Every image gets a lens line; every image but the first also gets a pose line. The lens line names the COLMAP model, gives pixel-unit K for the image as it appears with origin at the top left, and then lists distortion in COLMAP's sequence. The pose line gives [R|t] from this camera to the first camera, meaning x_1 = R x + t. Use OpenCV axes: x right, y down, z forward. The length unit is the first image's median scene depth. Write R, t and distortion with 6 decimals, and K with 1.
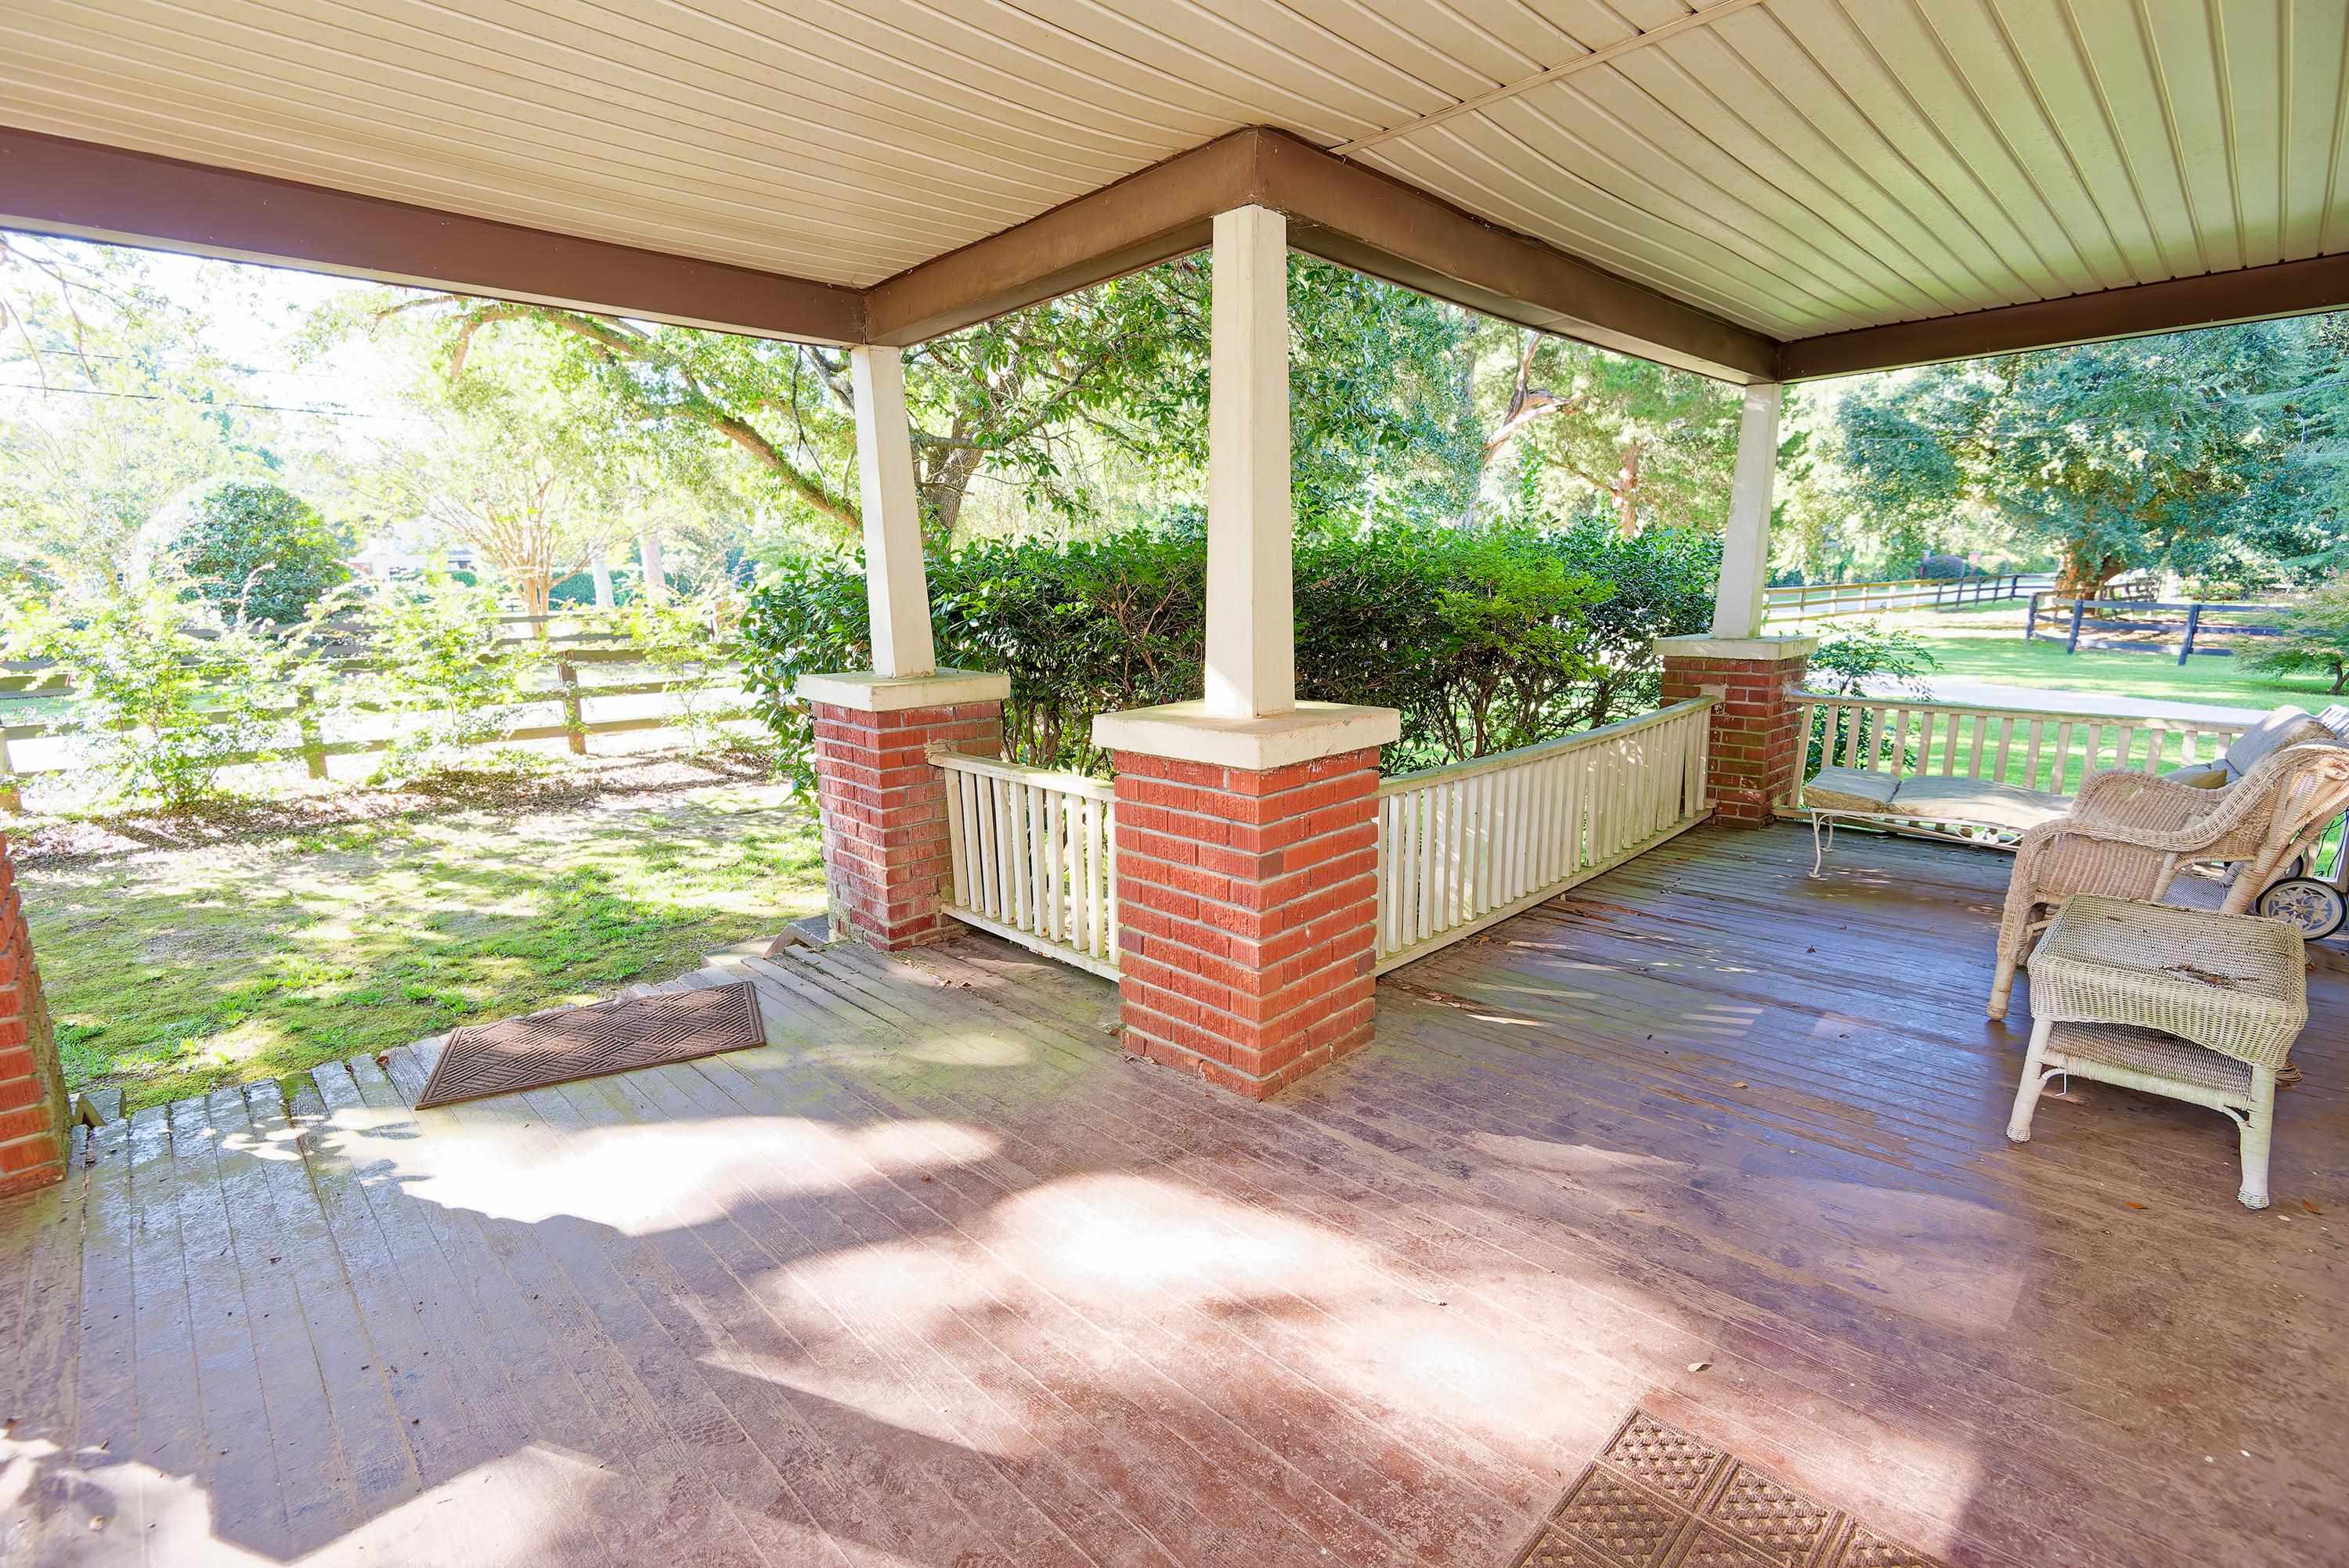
lens RADIAL K [[1075.9, 0, 1166.5], [0, 1075.9, 802.2], [0, 0, 1]] dist [0.002031, -0.004241]
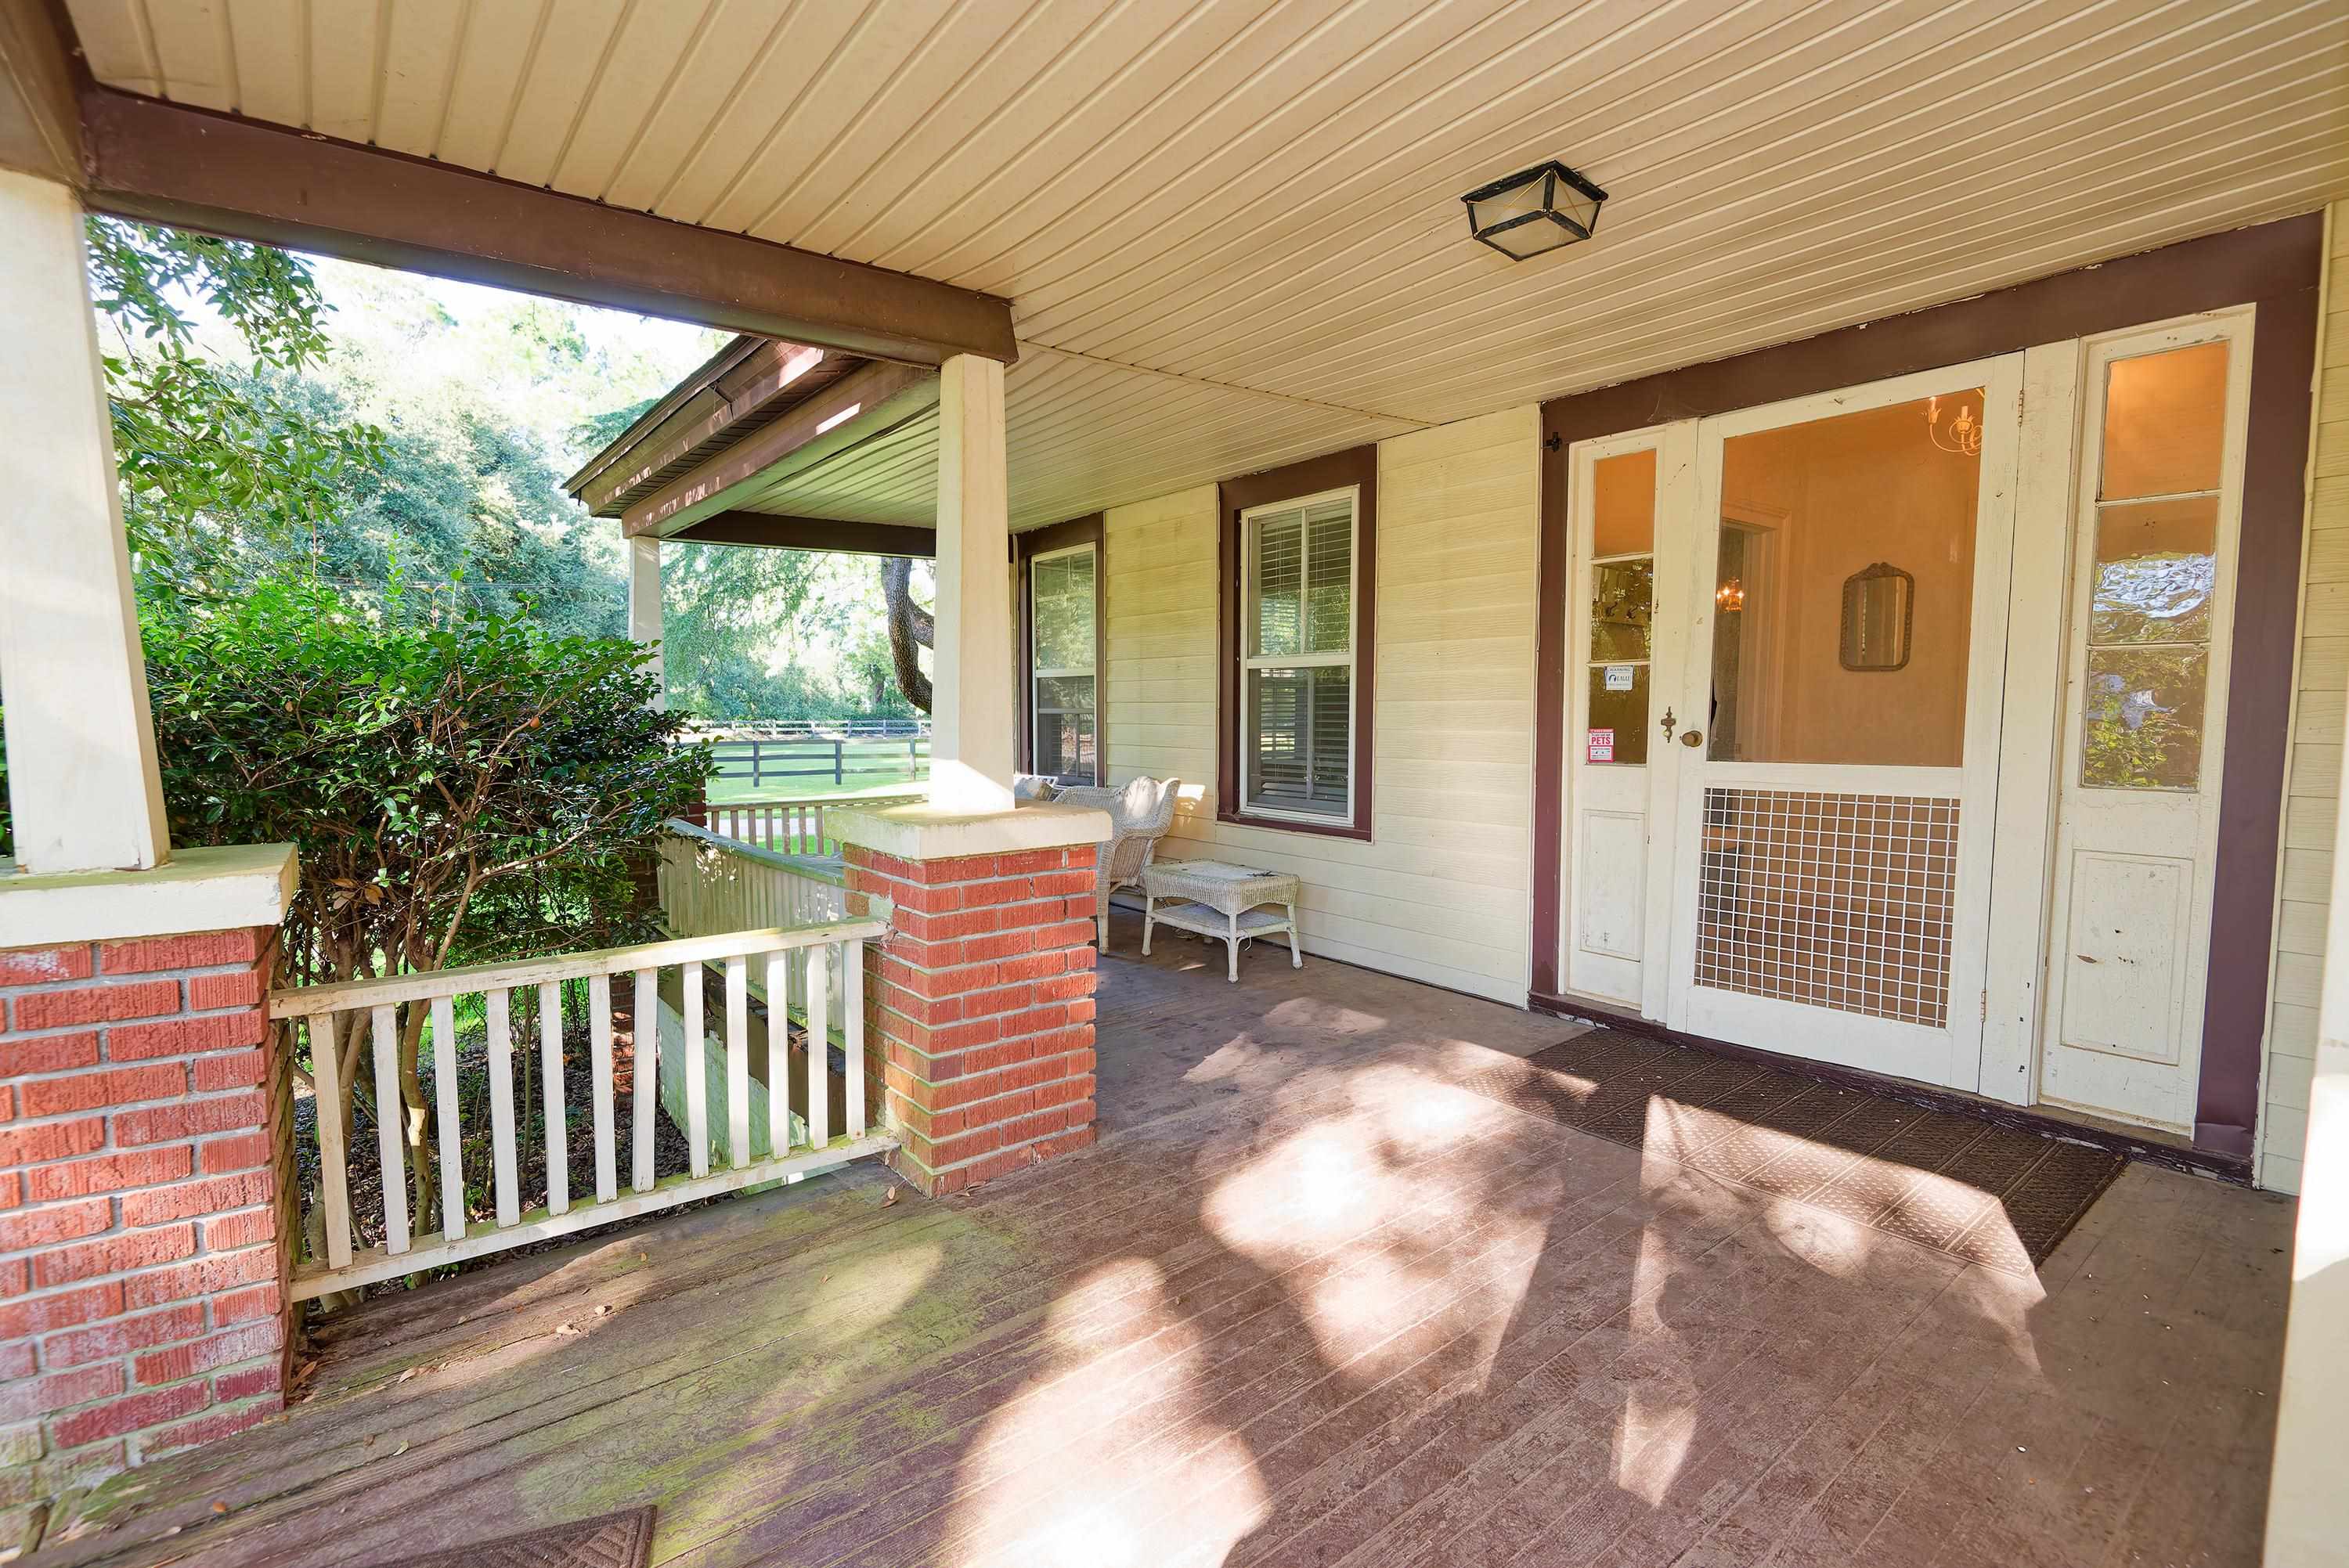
lens RADIAL K [[1075.9, 0, 1161.9], [0, 1075.9, 781.9], [0, 0, 1]] dist [0.002031, -0.004241]
pose [[0.118114, -0.057246, 0.991349, -1.104149], [0.209153, 0.977375, 0.031519, -0.123984], [-0.970723, 0.203621, 0.127414, 0.783832]]
